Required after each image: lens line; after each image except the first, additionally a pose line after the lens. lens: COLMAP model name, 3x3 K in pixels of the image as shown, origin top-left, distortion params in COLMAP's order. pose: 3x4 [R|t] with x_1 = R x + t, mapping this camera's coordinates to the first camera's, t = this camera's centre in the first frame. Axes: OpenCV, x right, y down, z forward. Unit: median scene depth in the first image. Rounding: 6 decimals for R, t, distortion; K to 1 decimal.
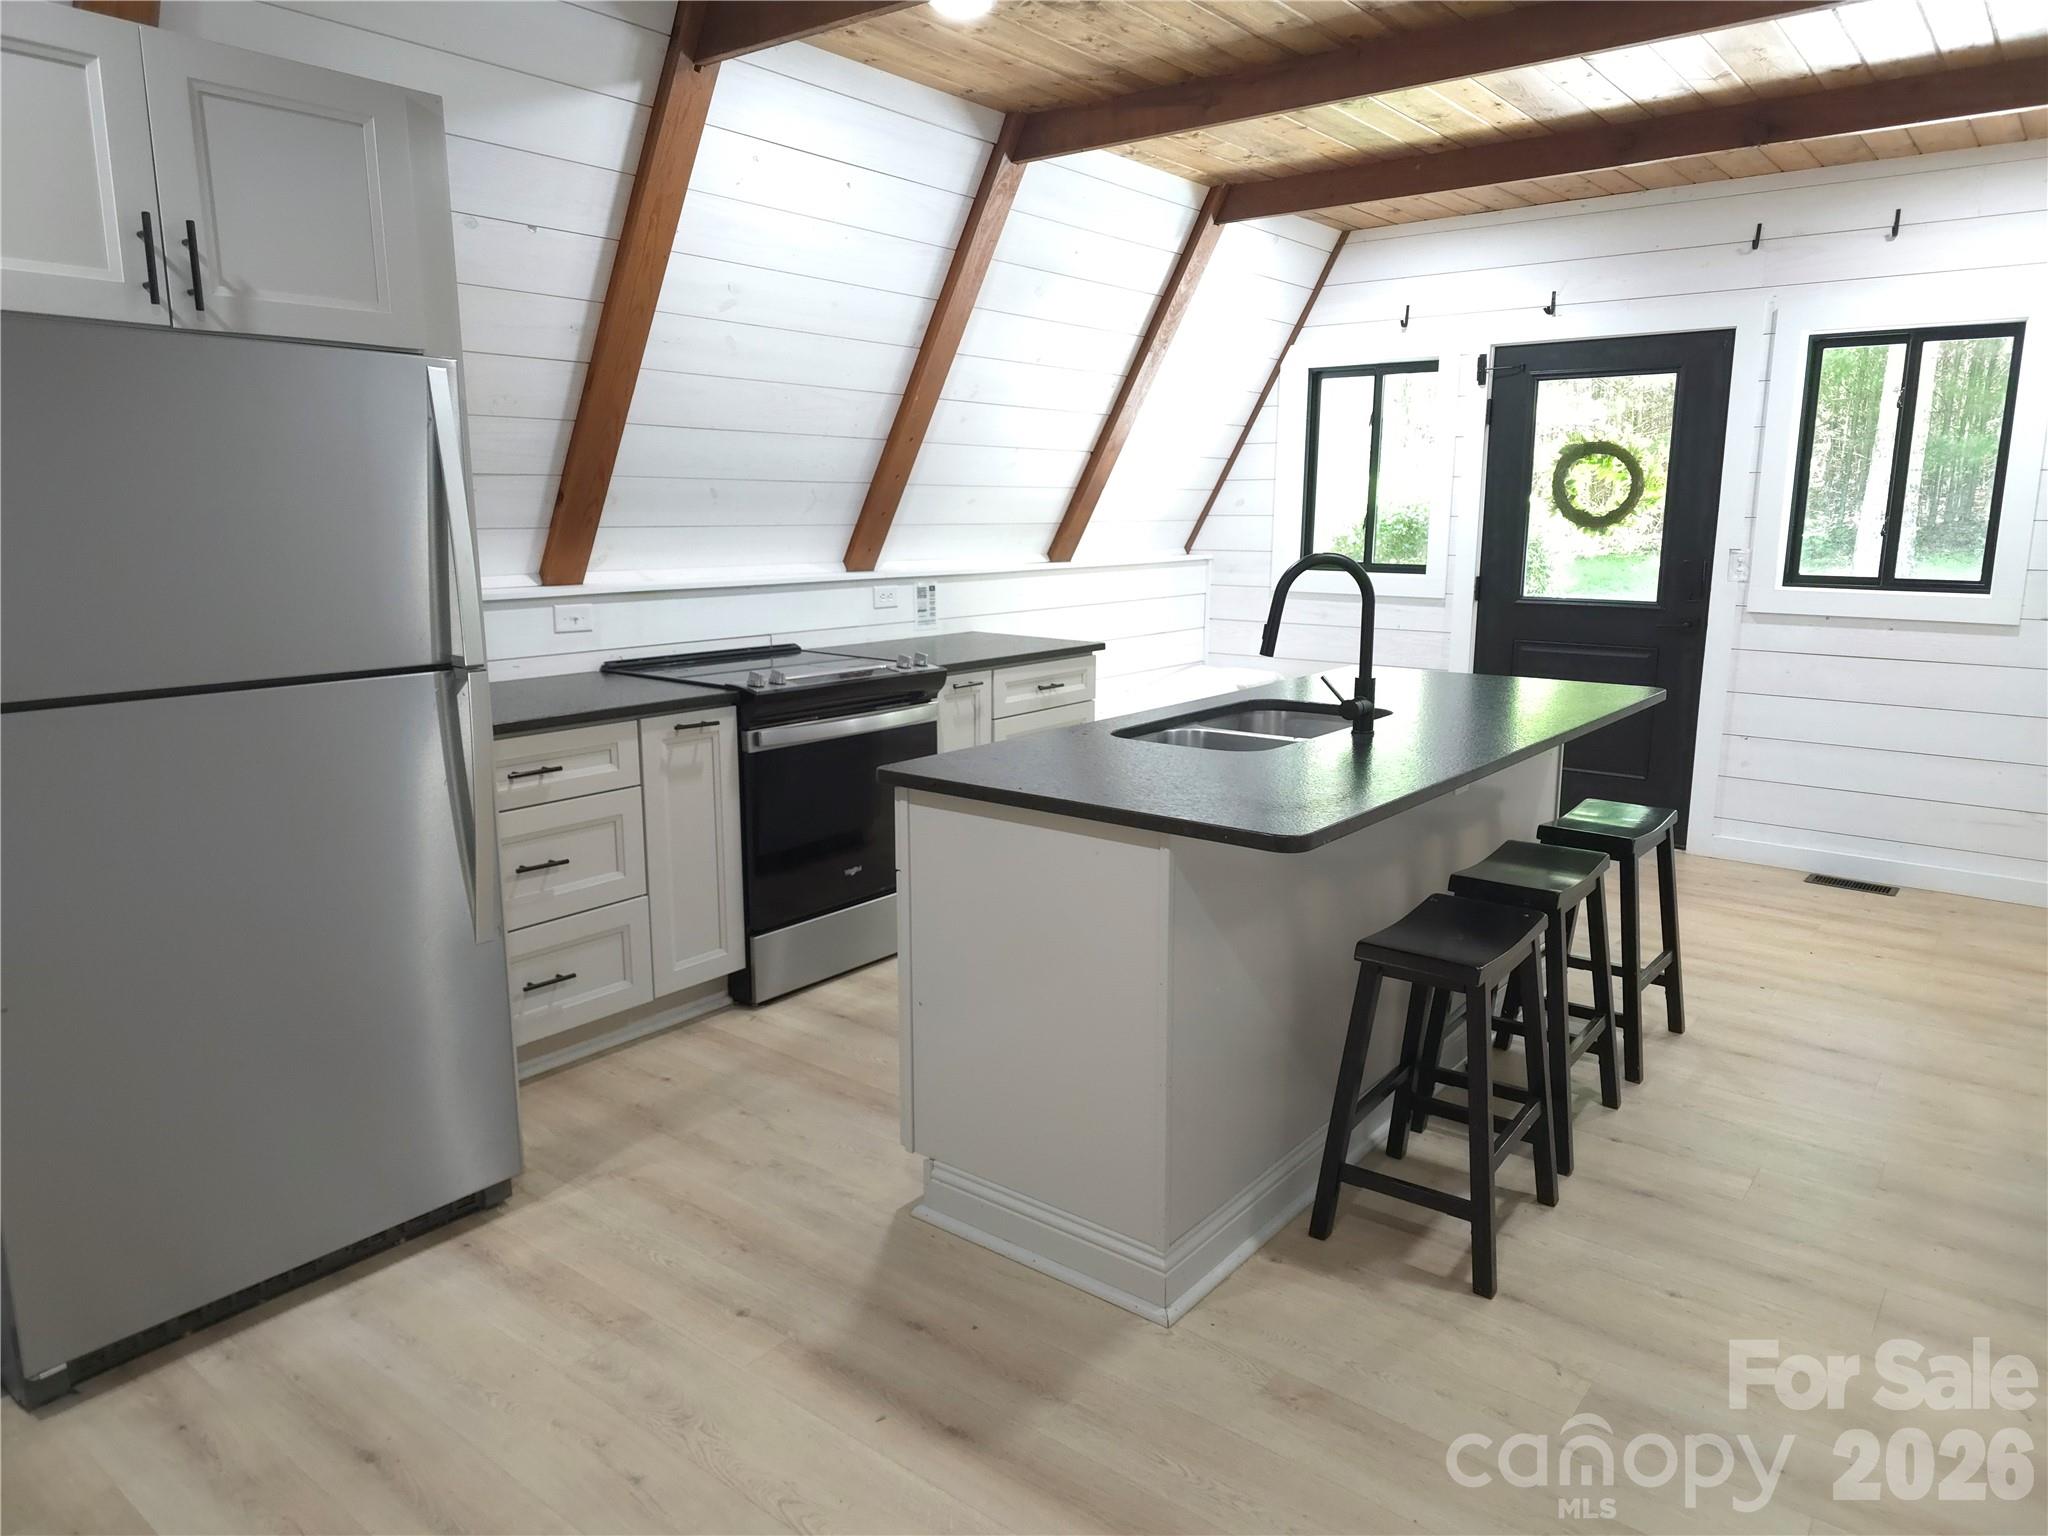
lens RADIAL K [[1361.9, 0, 1036.9], [0, 1361.9, 763.0], [0, 0, 1]] dist [0.042824, -0.031851]
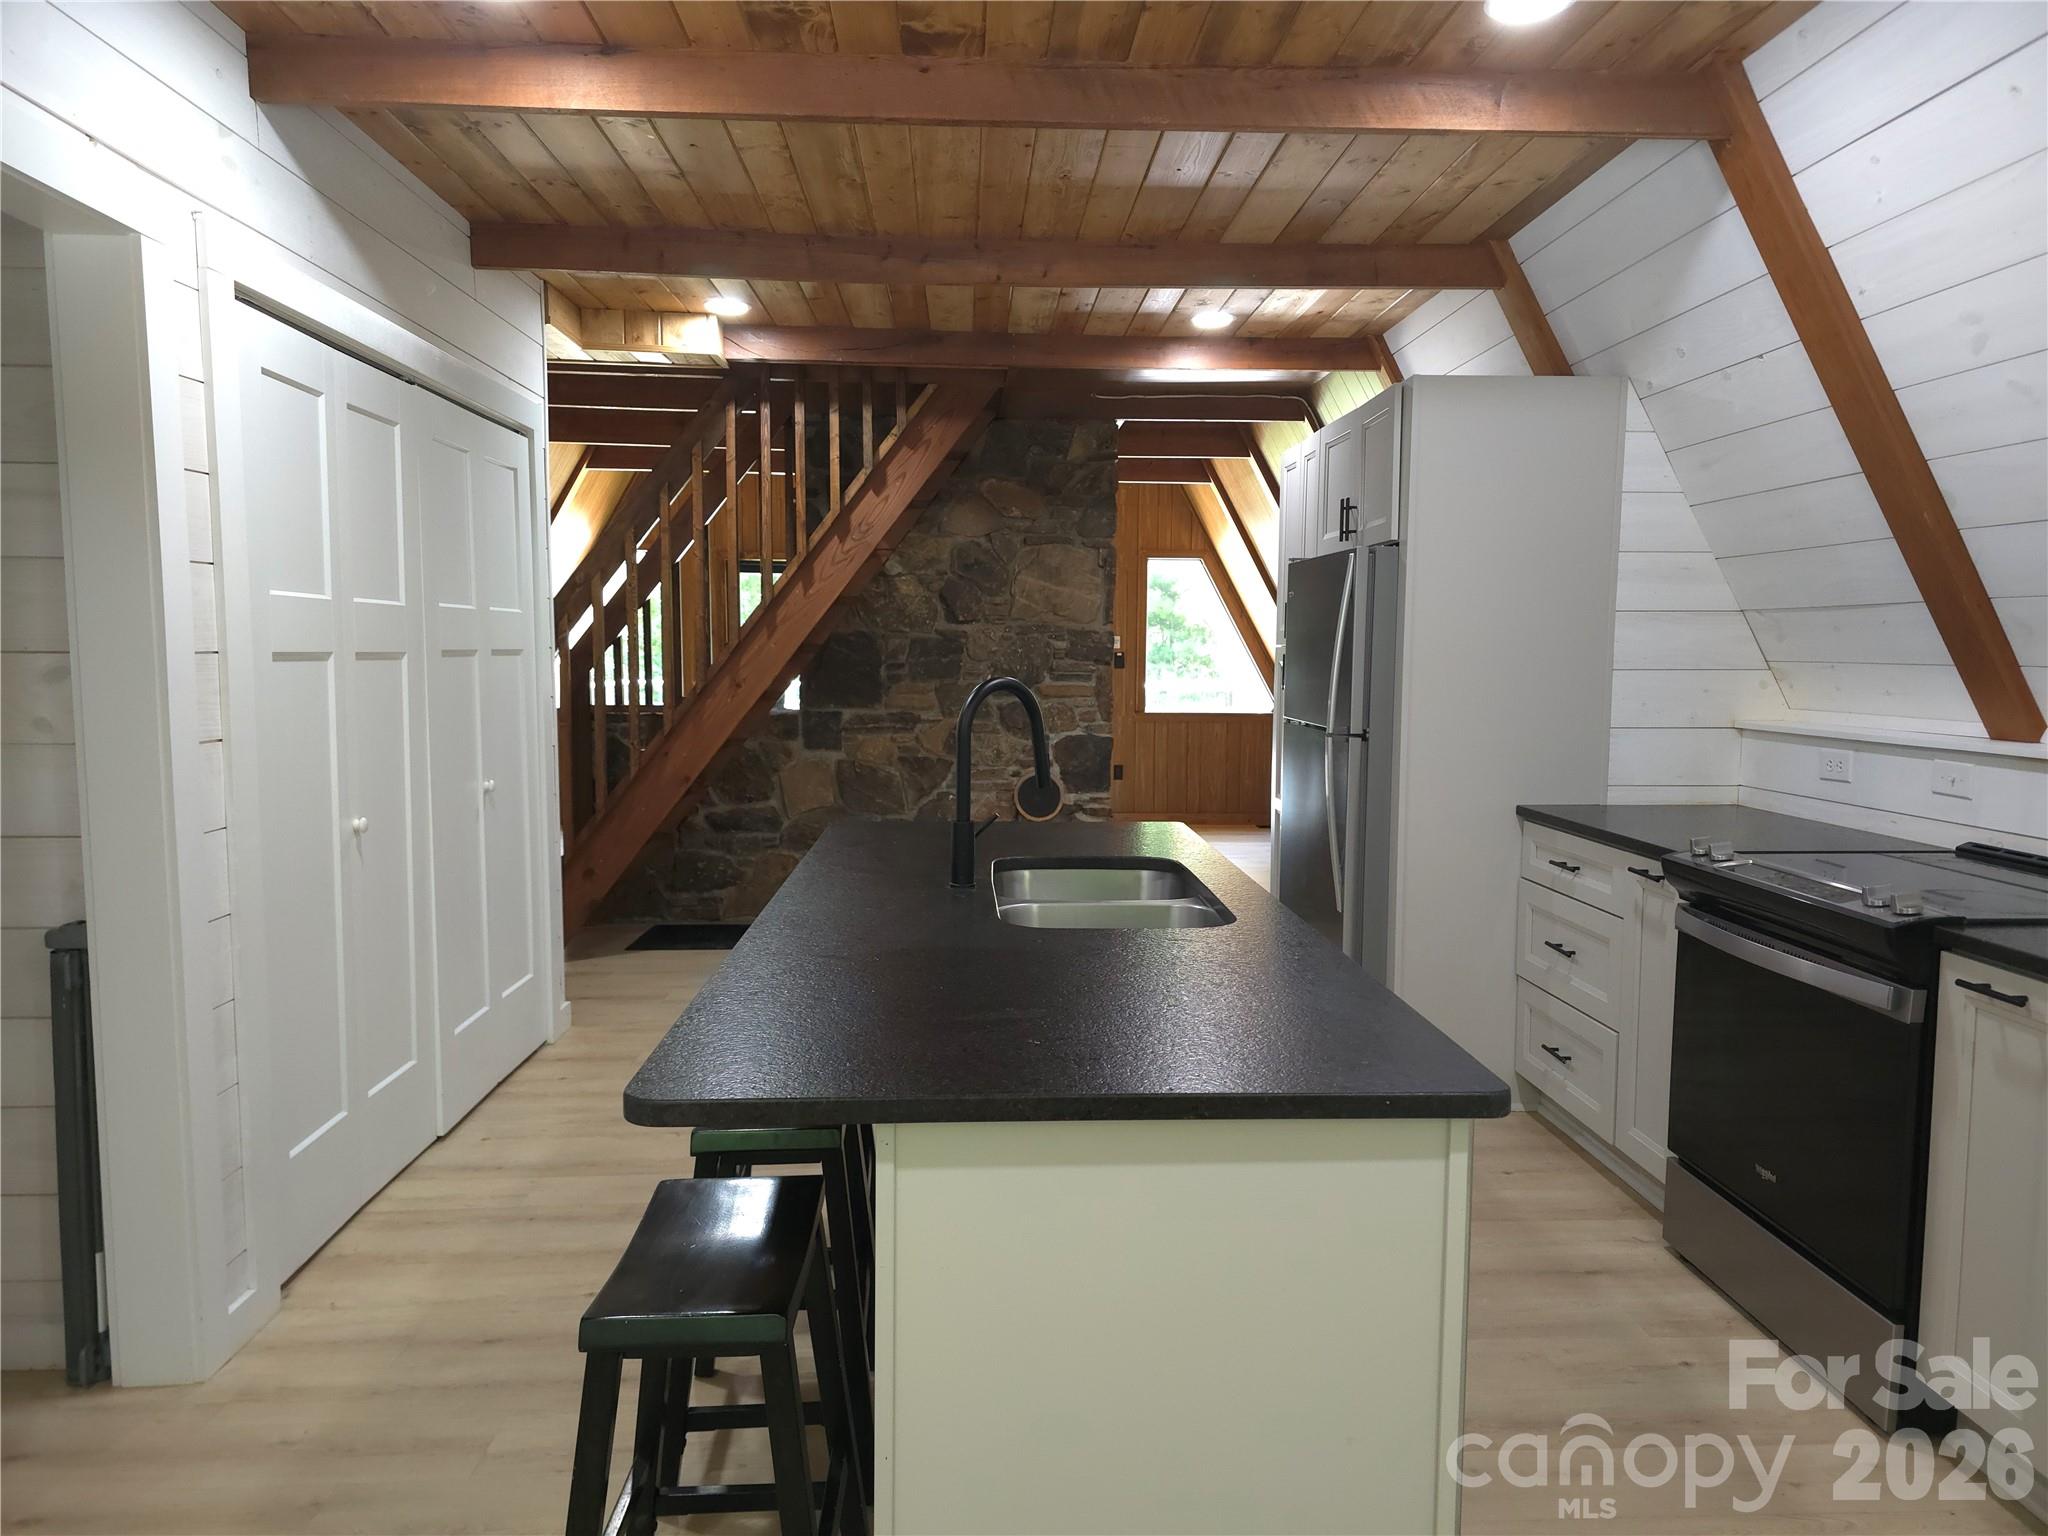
lens RADIAL K [[1361.9, 0, 1027.5], [0, 1361.9, 764.1], [0, 0, 1]] dist [0.042824, -0.031851]
pose [[-0.762288, 0.051367, -0.645196, 0.410446], [-0.127754, 0.965293, 0.227790, -0.161386], [0.634504, 0.256068, -0.729269, 0.882640]]
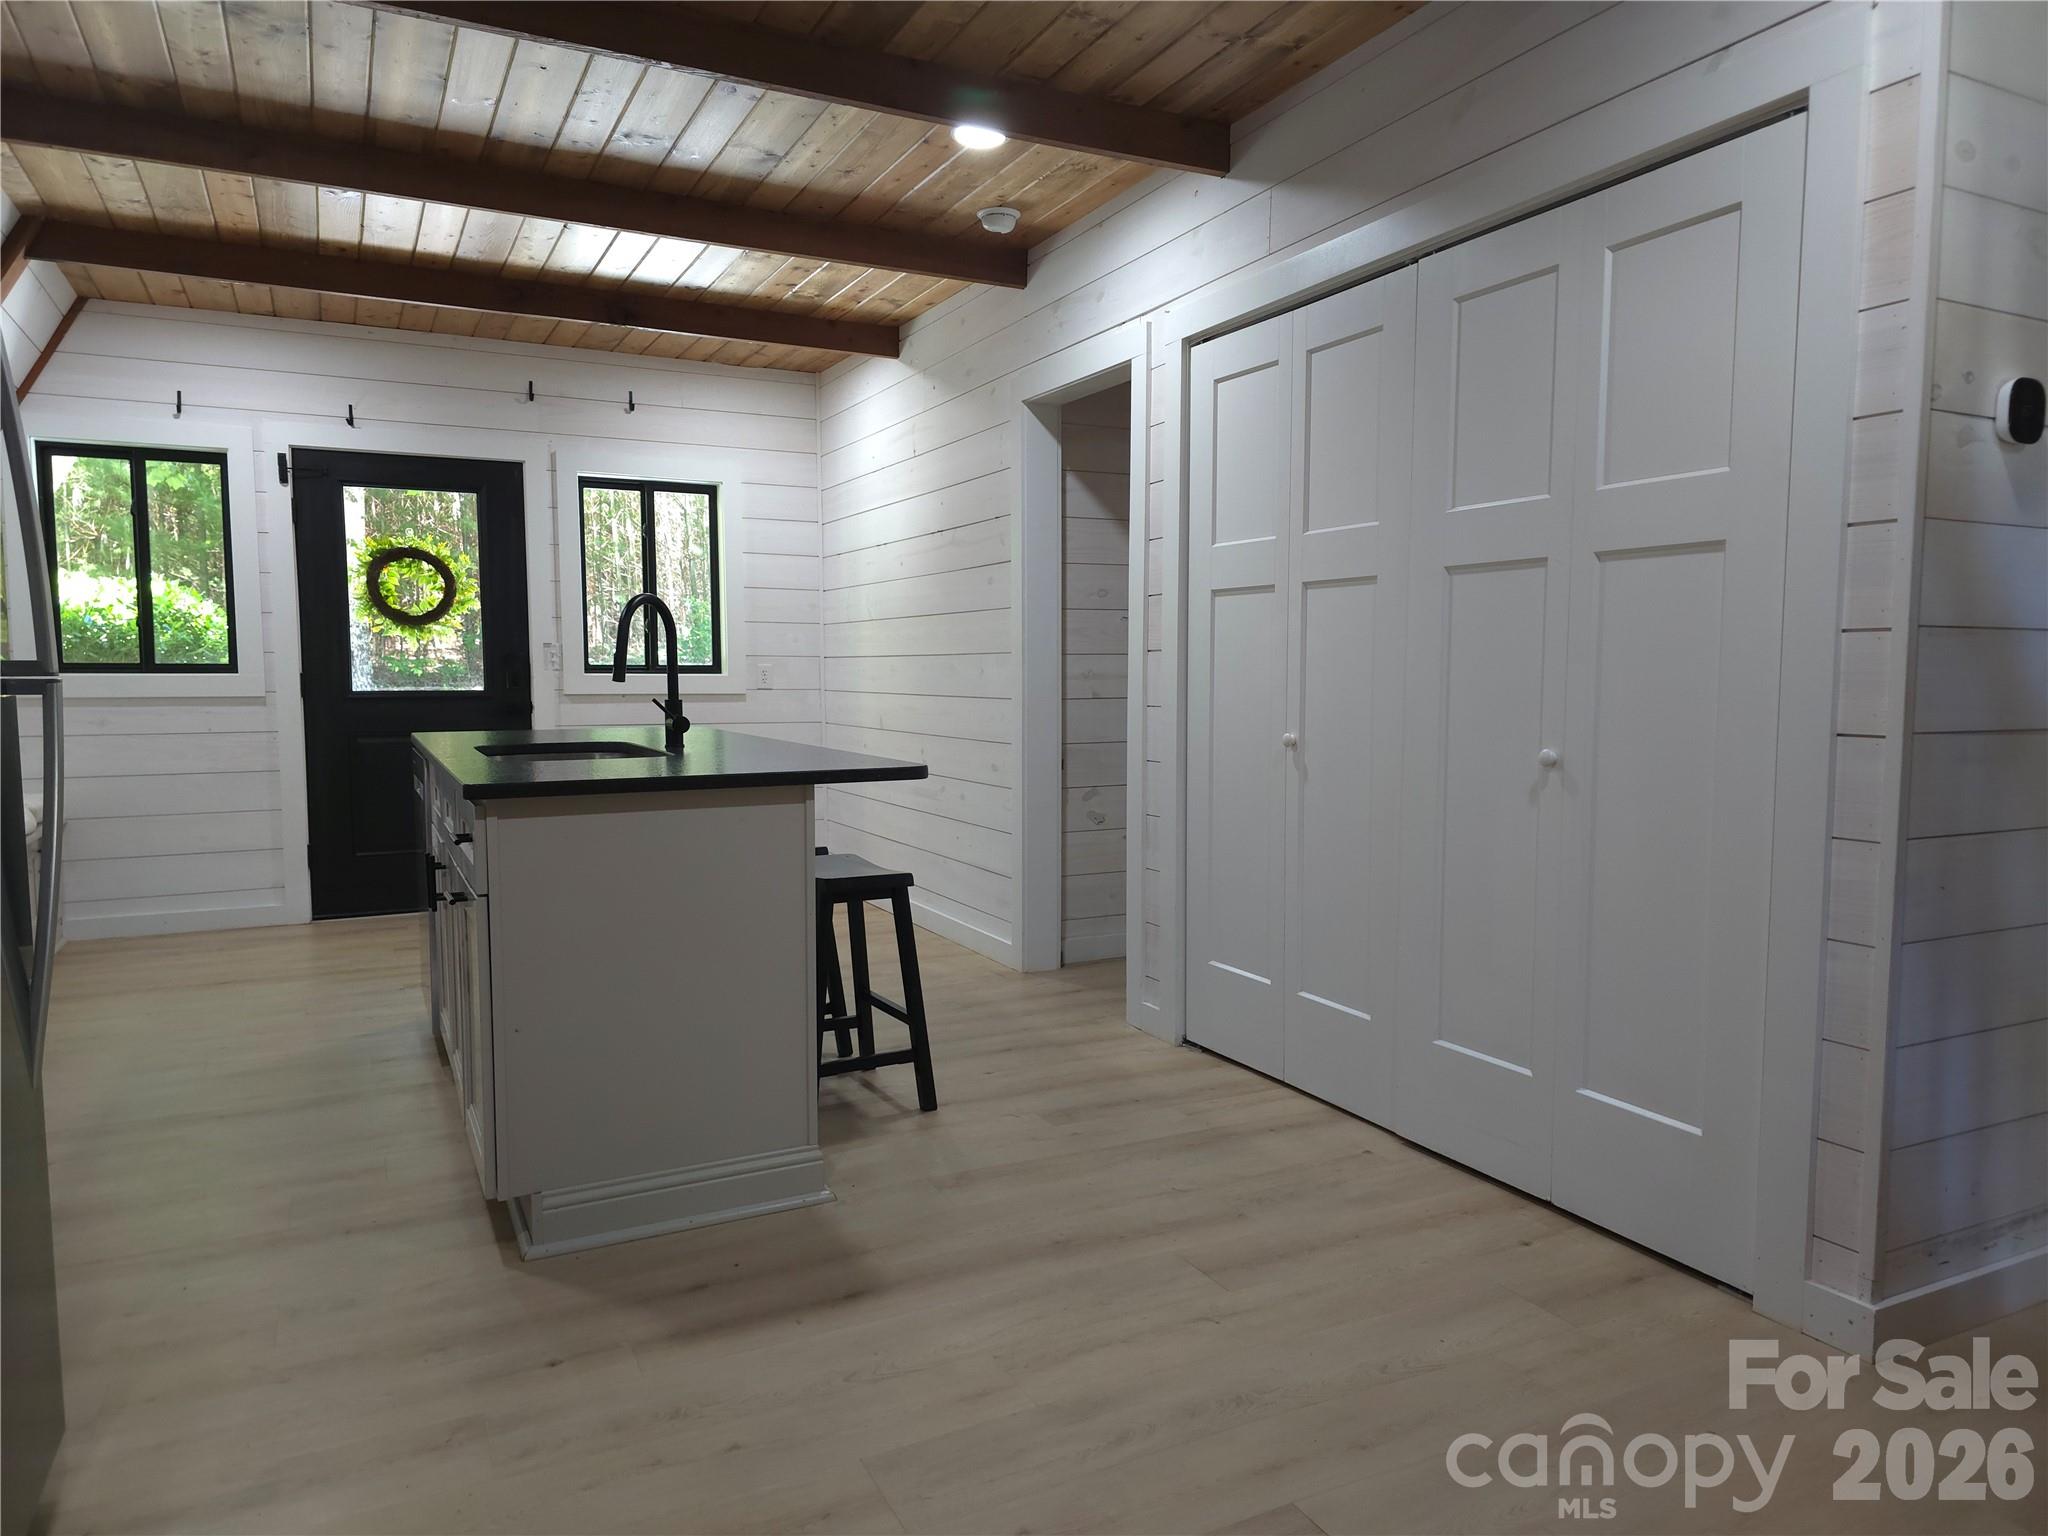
lens RADIAL K [[1361.9, 0, 1042.7], [0, 1361.9, 781.4], [0, 0, 1]] dist [0.042824, -0.031851]
pose [[0.422625, -0.079362, 0.902823, -0.382697], [0.170518, 0.985331, 0.006792, 0.028368], [-0.890119, 0.151077, 0.429959, 0.109301]]
